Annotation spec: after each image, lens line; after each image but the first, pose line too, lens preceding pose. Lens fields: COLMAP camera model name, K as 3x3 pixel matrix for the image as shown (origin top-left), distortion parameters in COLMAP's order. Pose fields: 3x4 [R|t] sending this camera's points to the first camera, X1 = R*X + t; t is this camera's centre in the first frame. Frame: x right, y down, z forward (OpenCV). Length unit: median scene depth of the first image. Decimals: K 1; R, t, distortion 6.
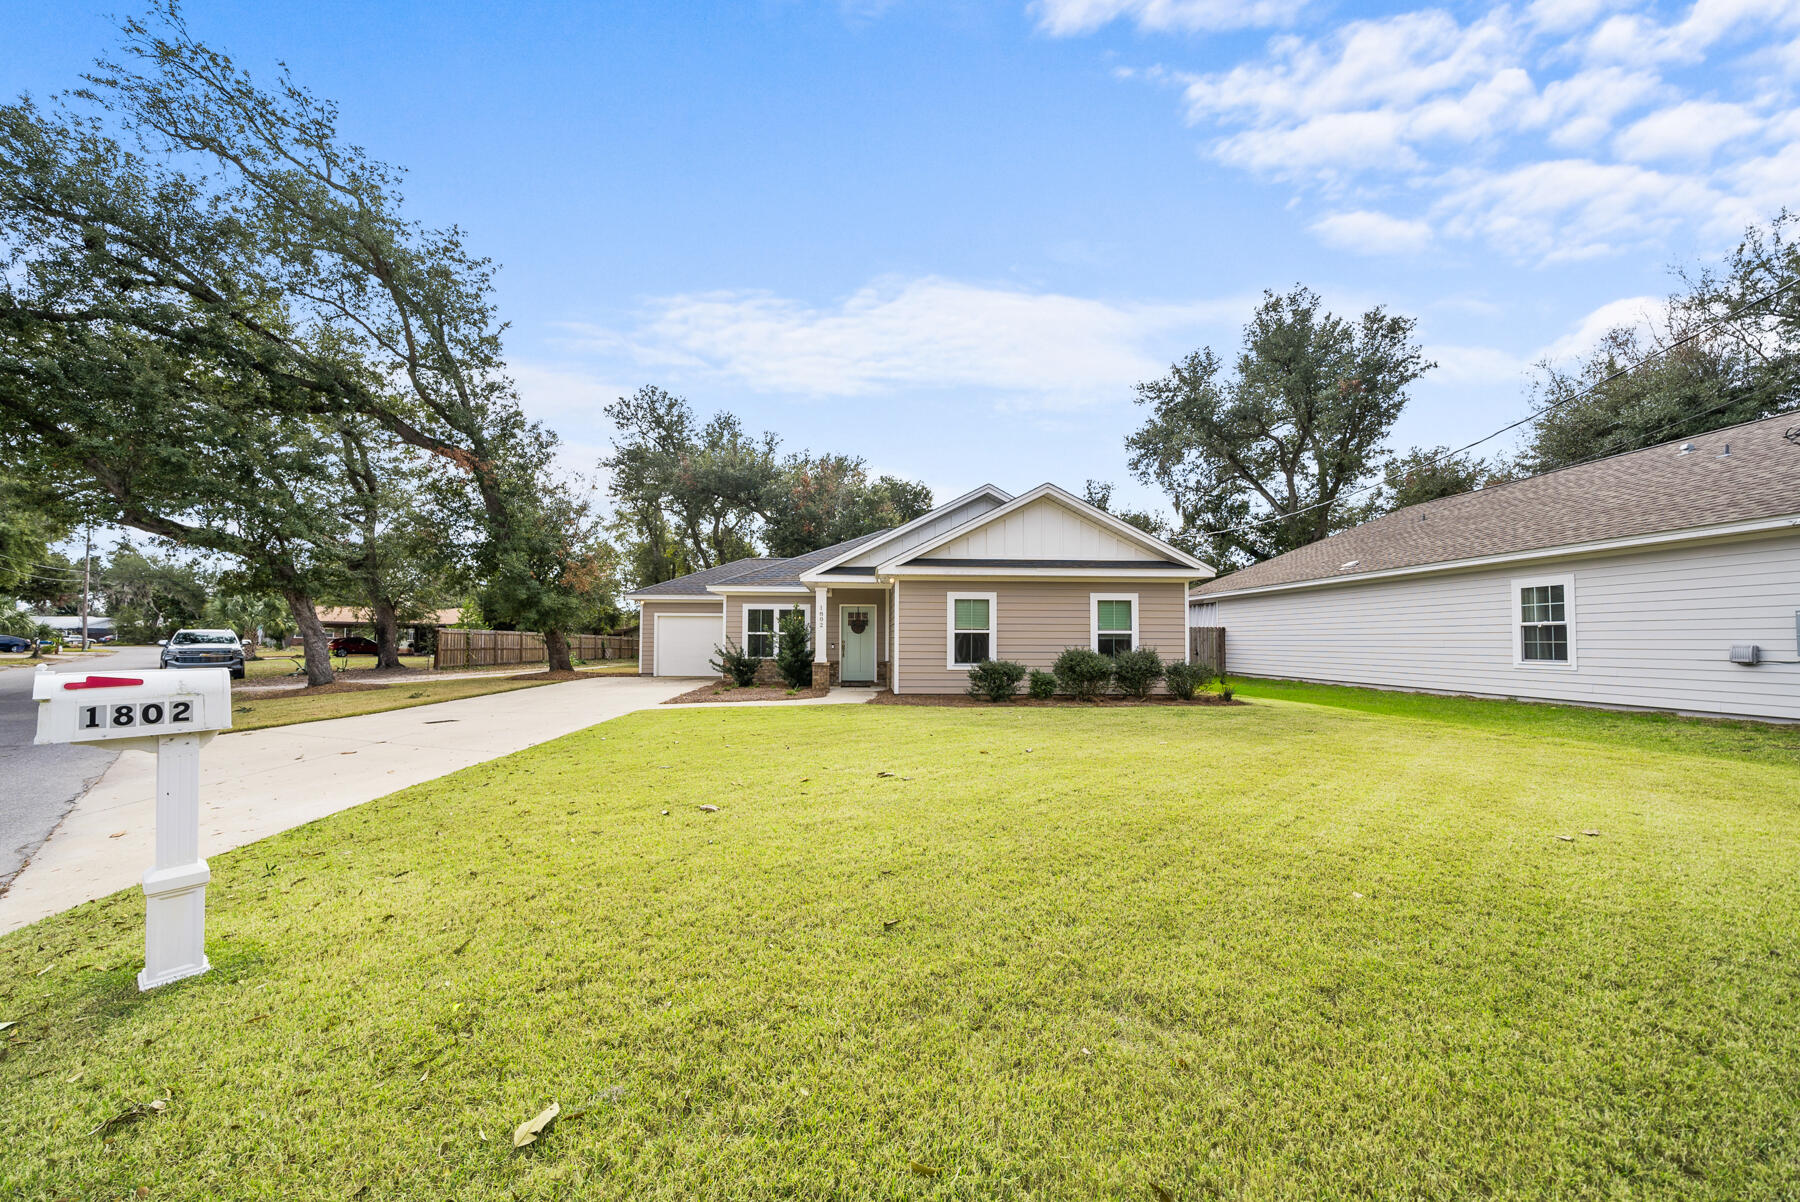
lens RADIAL K [[621.8, 0, 927.5], [0, 621.8, 624.5], [0, 0, 1]] dist [-0.011756, -0.000045]
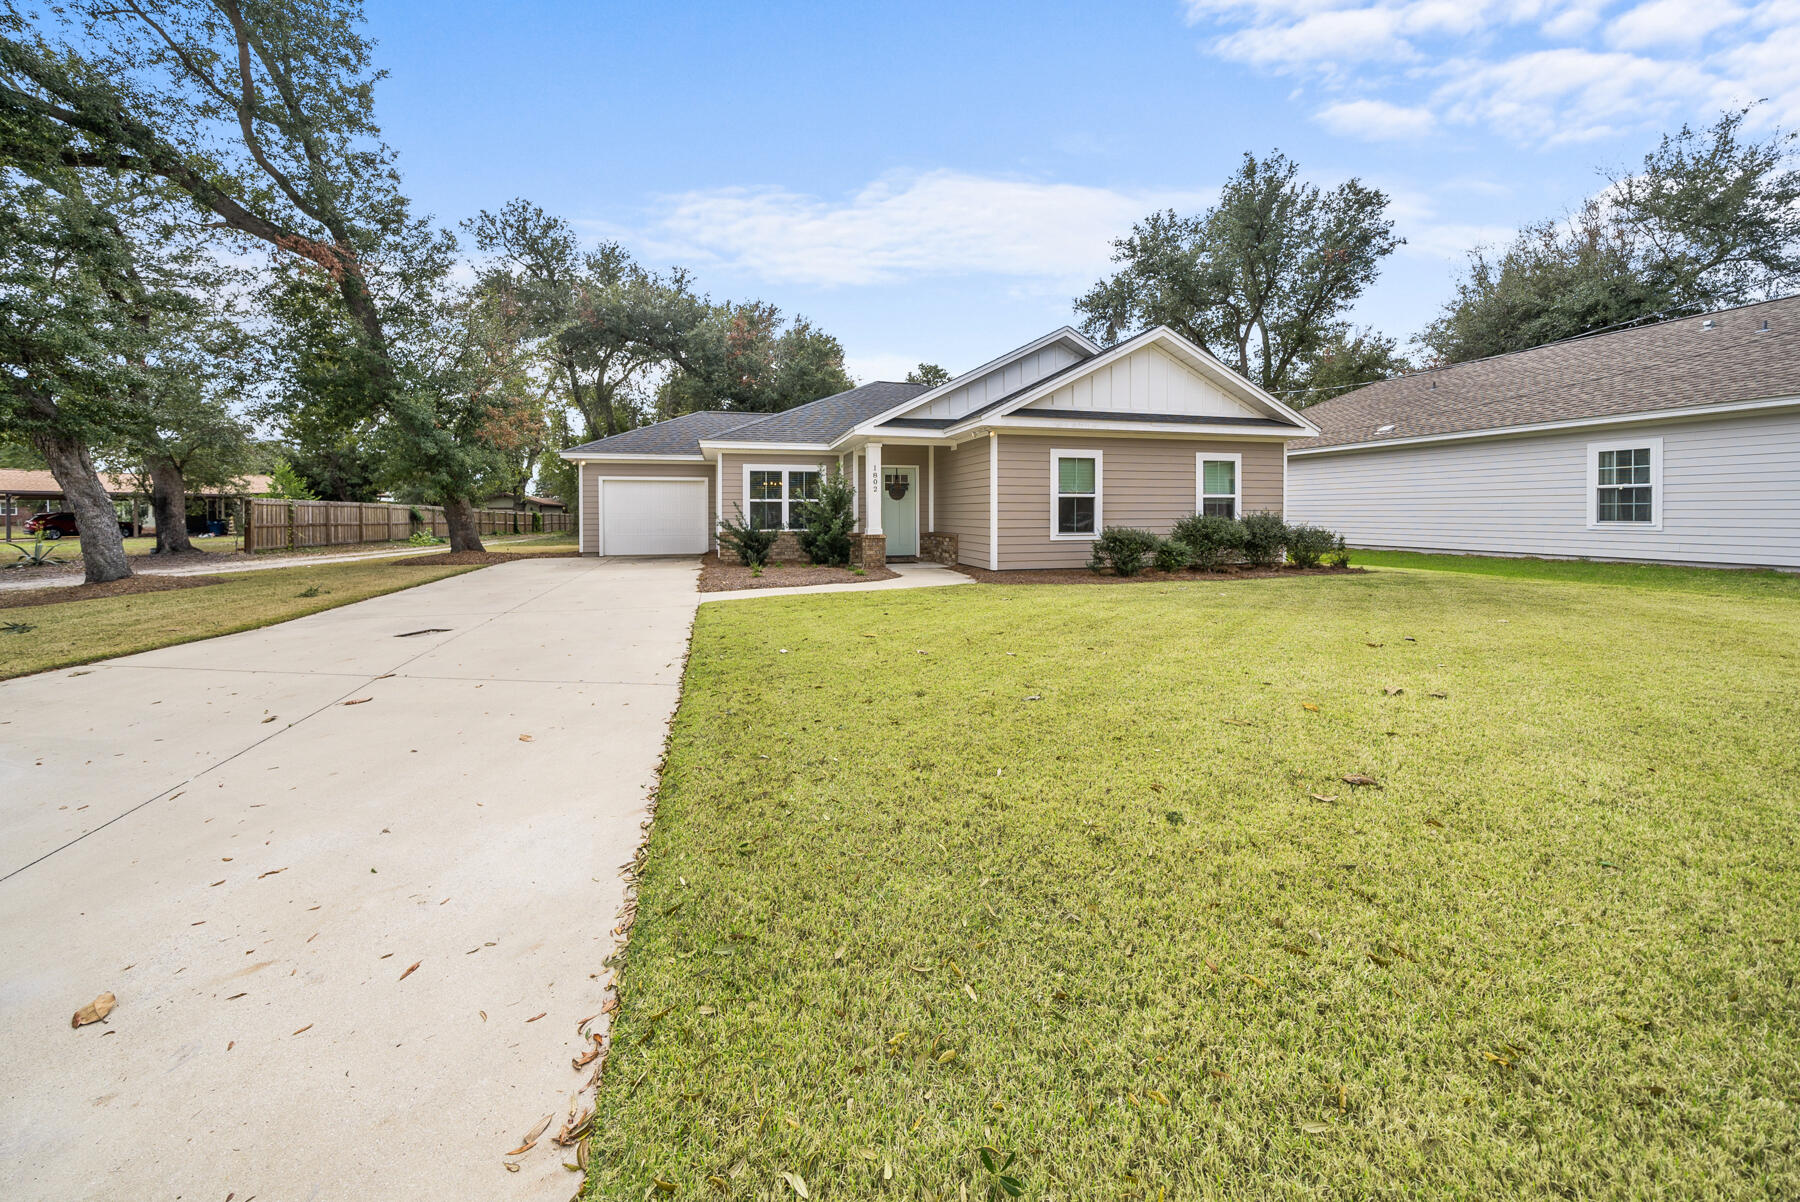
lens RADIAL K [[621.8, 0, 880.6], [0, 621.8, 522.2], [0, 0, 1]] dist [-0.011756, -0.000045]
pose [[0.977143, -0.010364, 0.212330, -0.318338], [0.002003, 0.999216, 0.039552, 0.011619], [-0.212573, -0.038223, 0.976397, 0.185031]]
